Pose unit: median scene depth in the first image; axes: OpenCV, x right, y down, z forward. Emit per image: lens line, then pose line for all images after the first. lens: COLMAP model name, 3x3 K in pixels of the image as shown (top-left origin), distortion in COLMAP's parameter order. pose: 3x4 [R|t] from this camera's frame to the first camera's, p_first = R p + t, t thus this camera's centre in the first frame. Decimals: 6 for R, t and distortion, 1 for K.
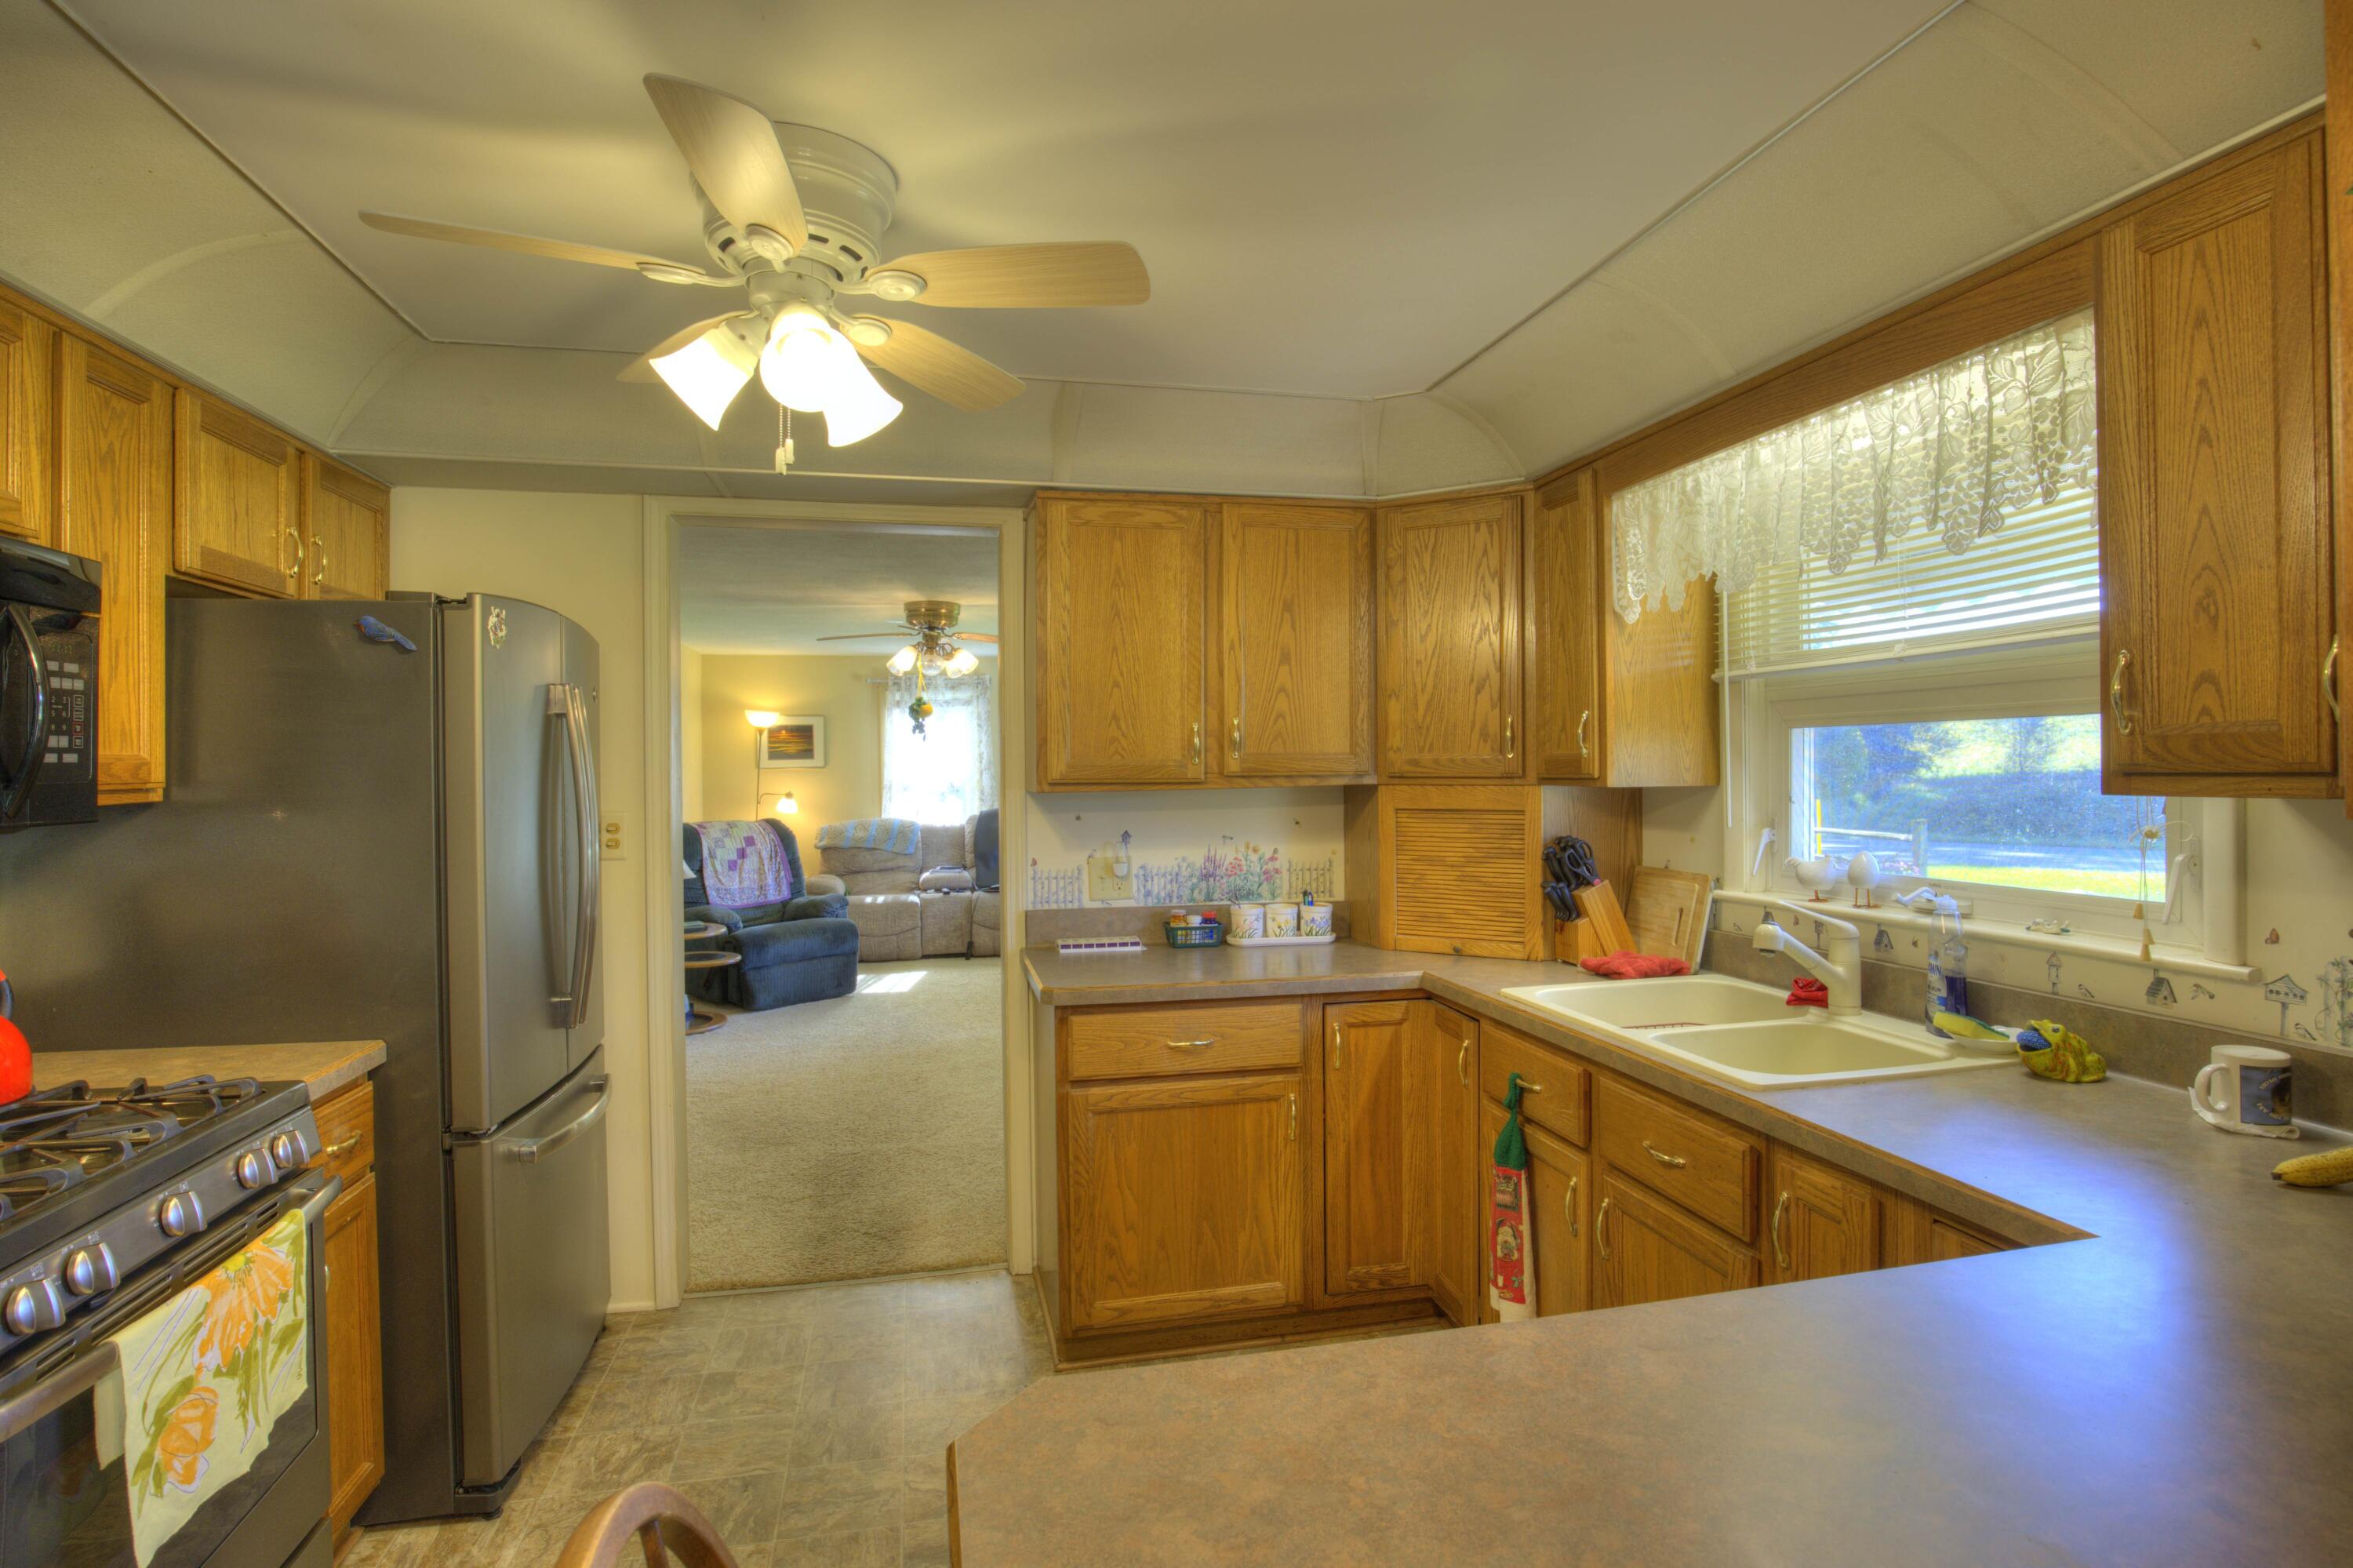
lens RADIAL K [[1191.2, 0, 1191.8], [0, 1191.2, 776.6], [0, 0, 1]] dist [-0.055345, 0.017200]
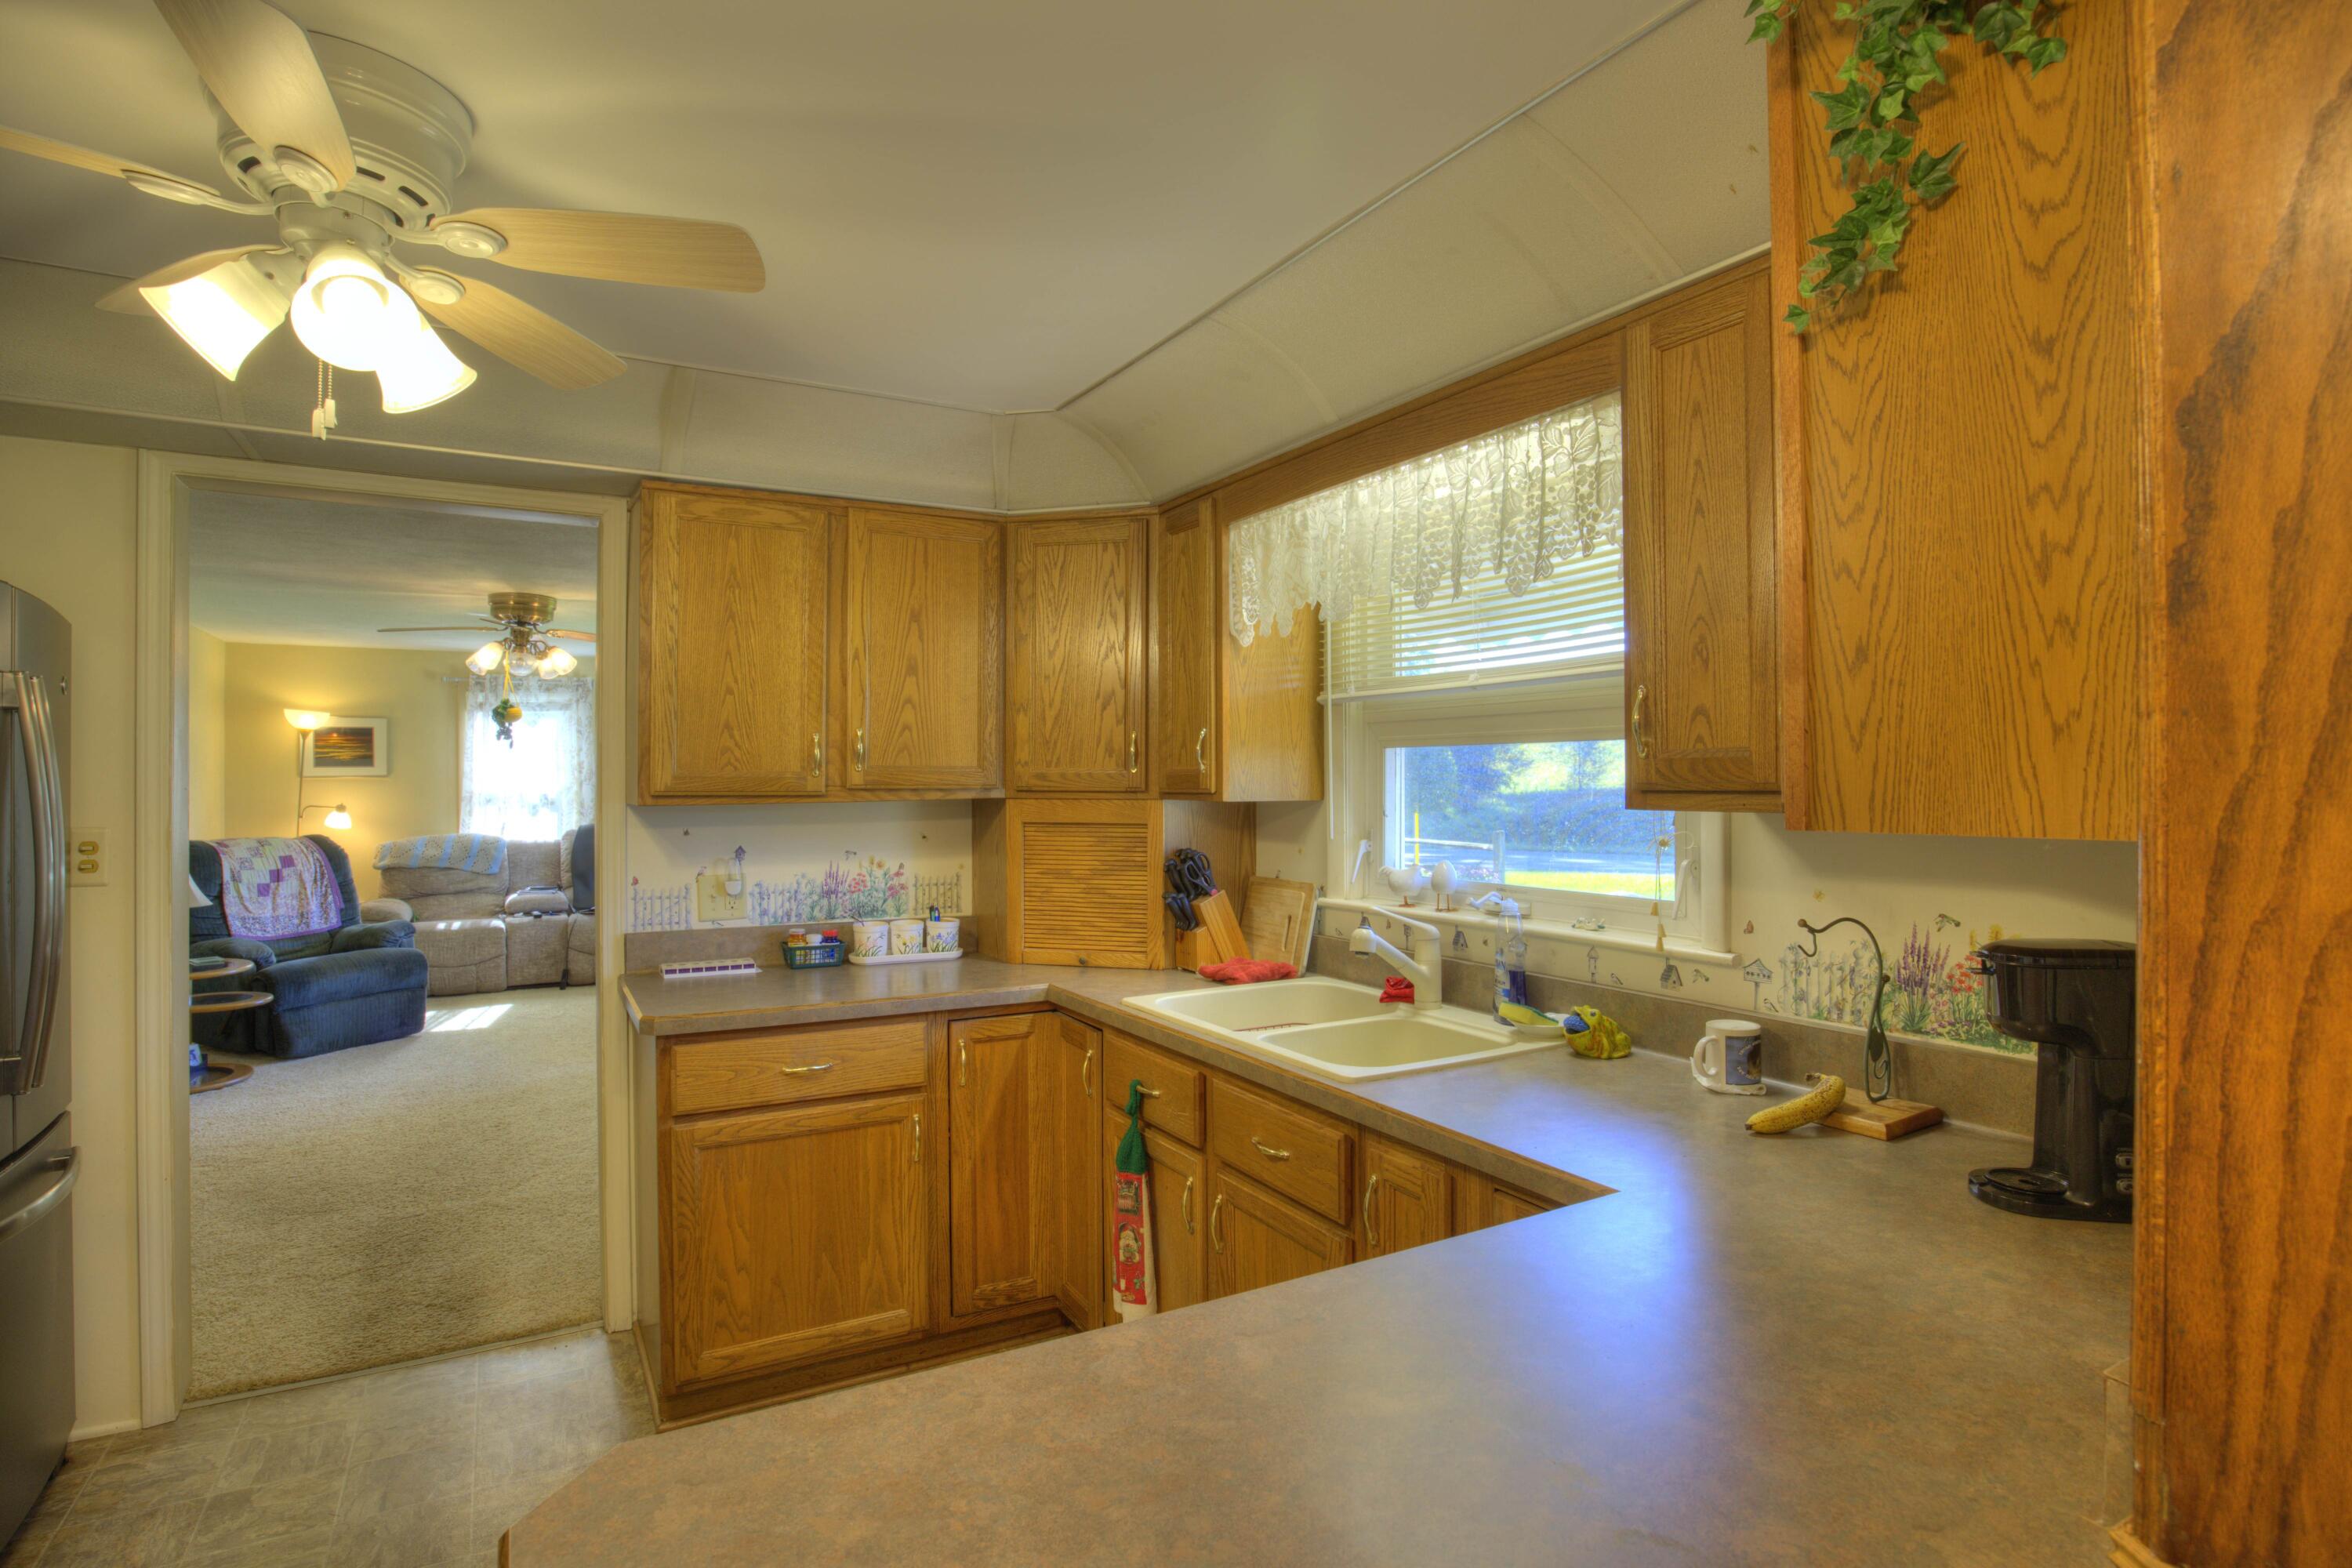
lens RADIAL K [[1190.6, 0, 1192.2], [0, 1190.6, 776.7], [0, 0, 1]] dist [-0.055345, 0.017200]
pose [[0.954684, 0.008399, 0.297504, 0.008510], [-0.005044, 0.999915, -0.012045, -0.000219], [-0.297580, 0.009998, 0.954645, -0.001092]]
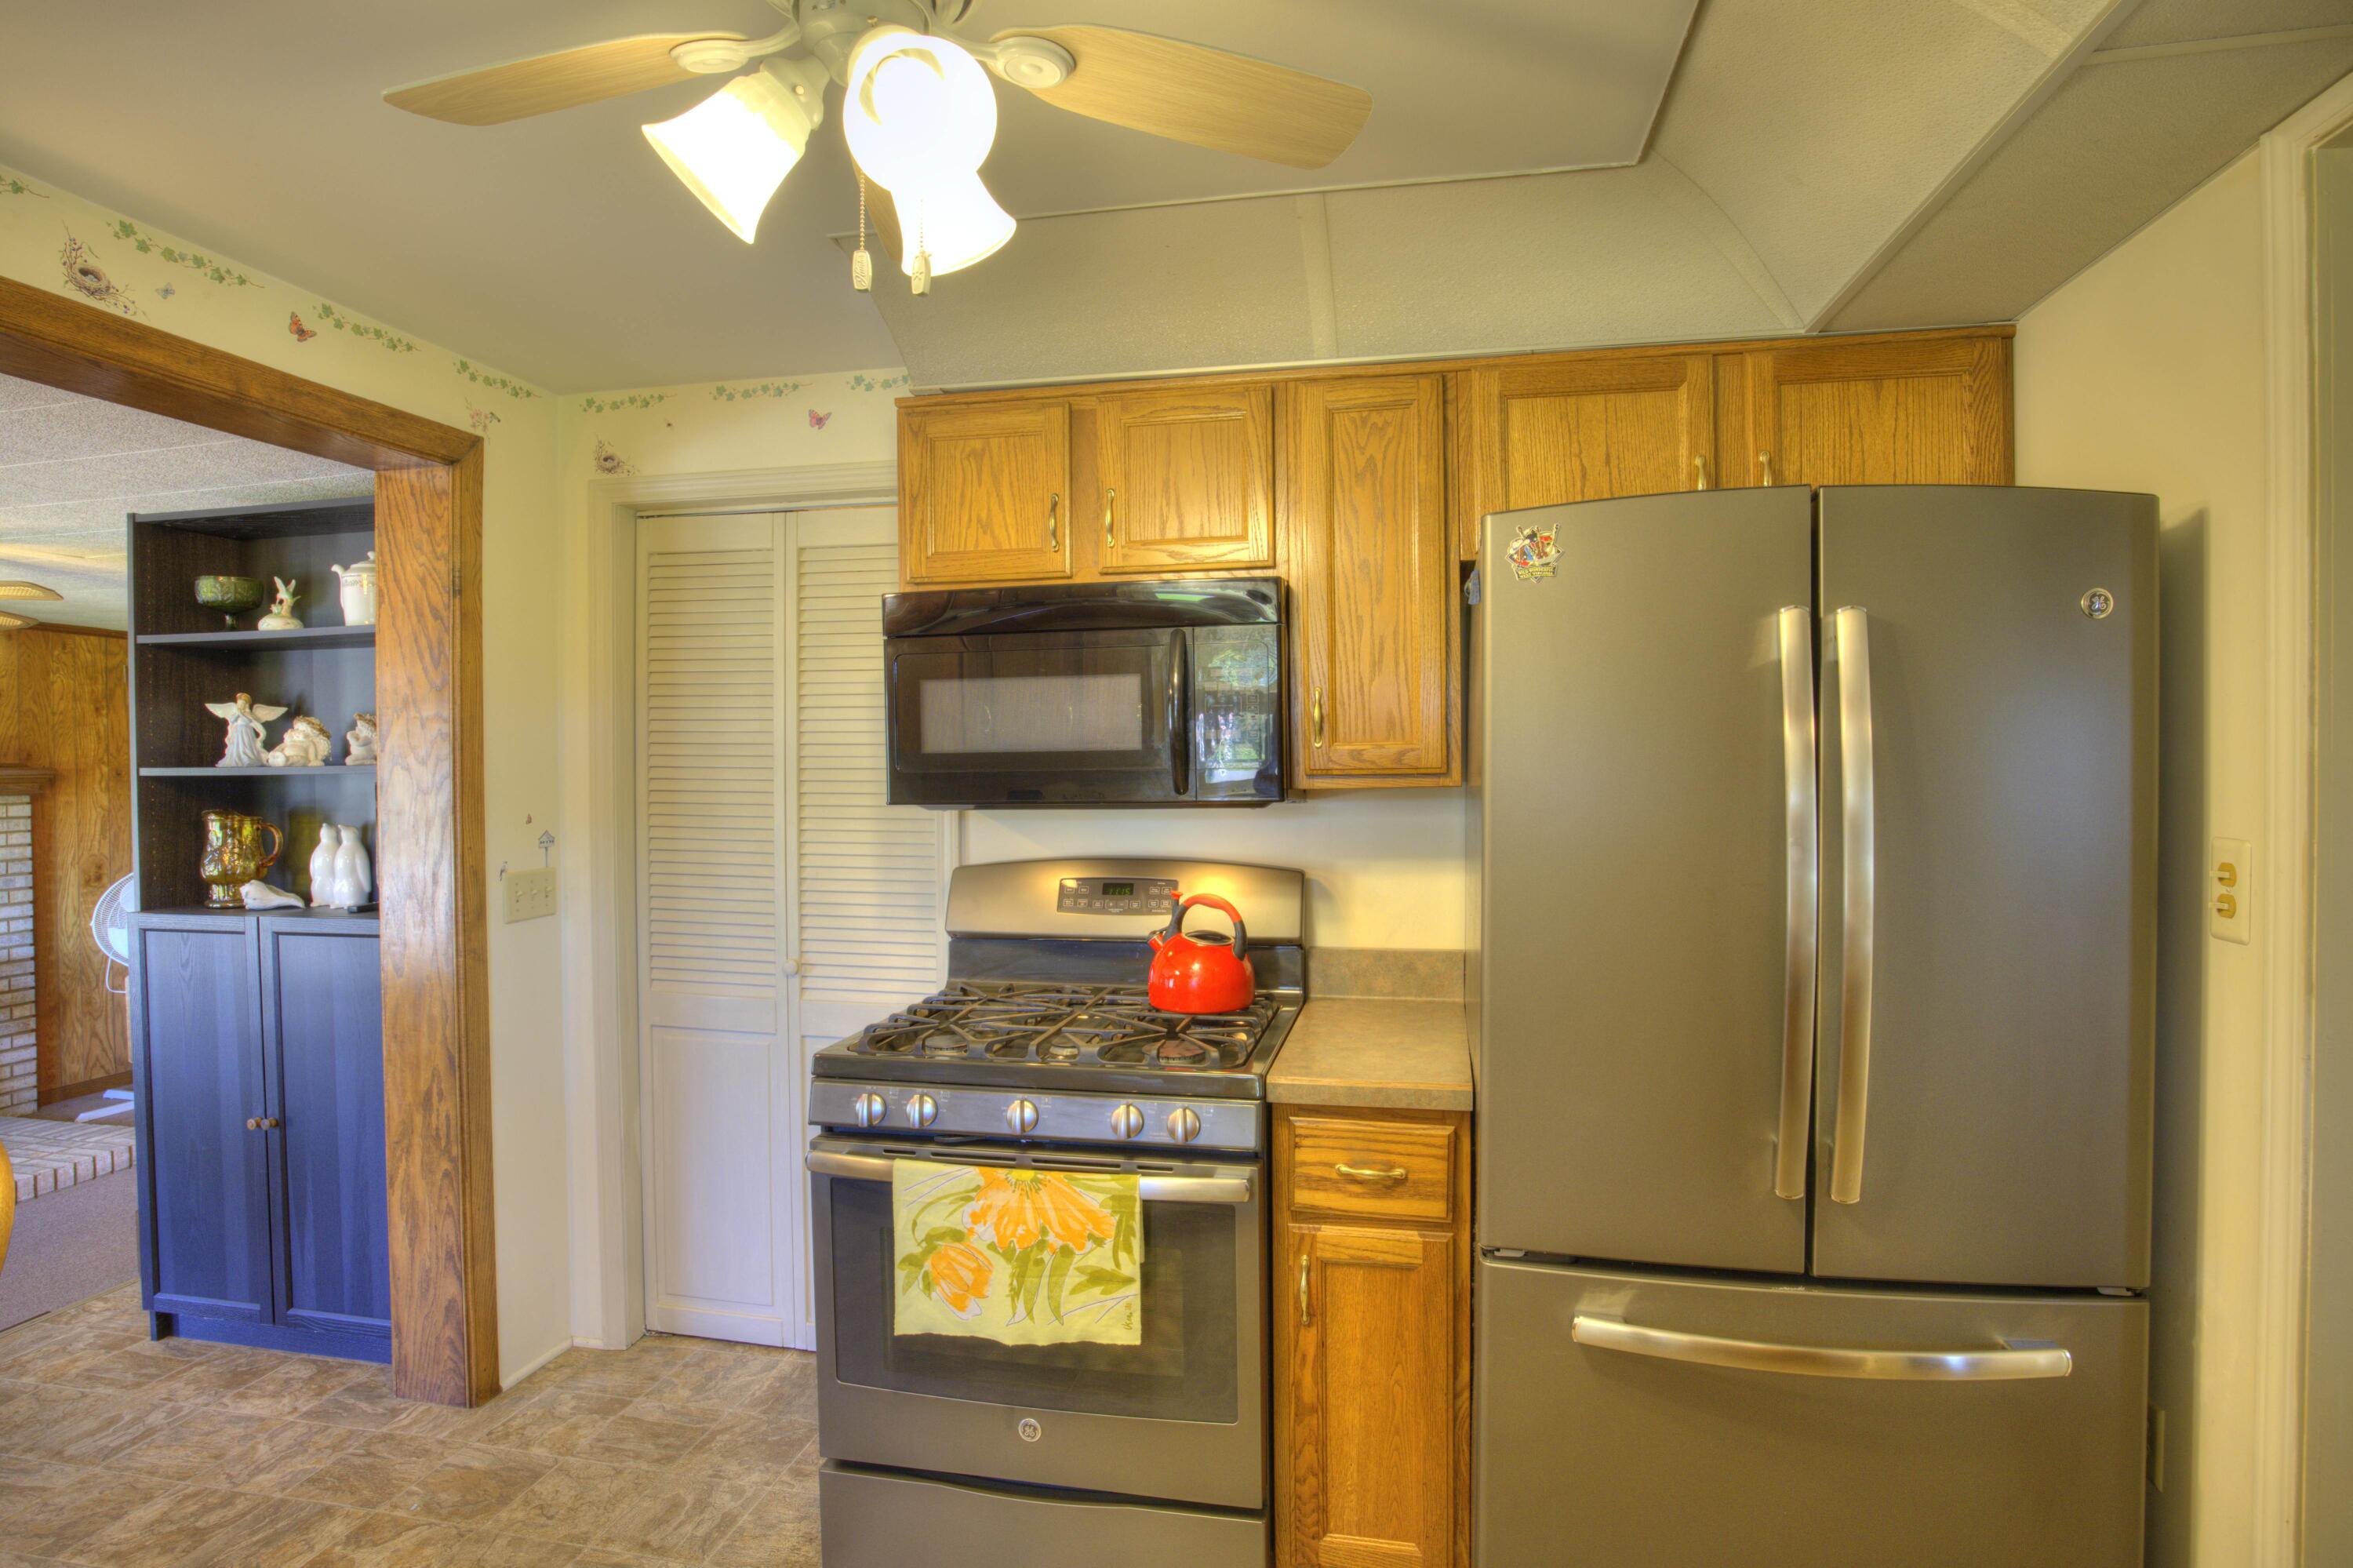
lens RADIAL K [[1191.2, 0, 1181.9], [0, 1191.2, 776.1], [0, 0, 1]] dist [-0.055345, 0.017200]
pose [[-0.410146, 0.018179, -0.911839, 0.100514], [0.001888, 0.999816, 0.019084, -0.005463], [0.912018, 0.006105, -0.410105, 0.797911]]
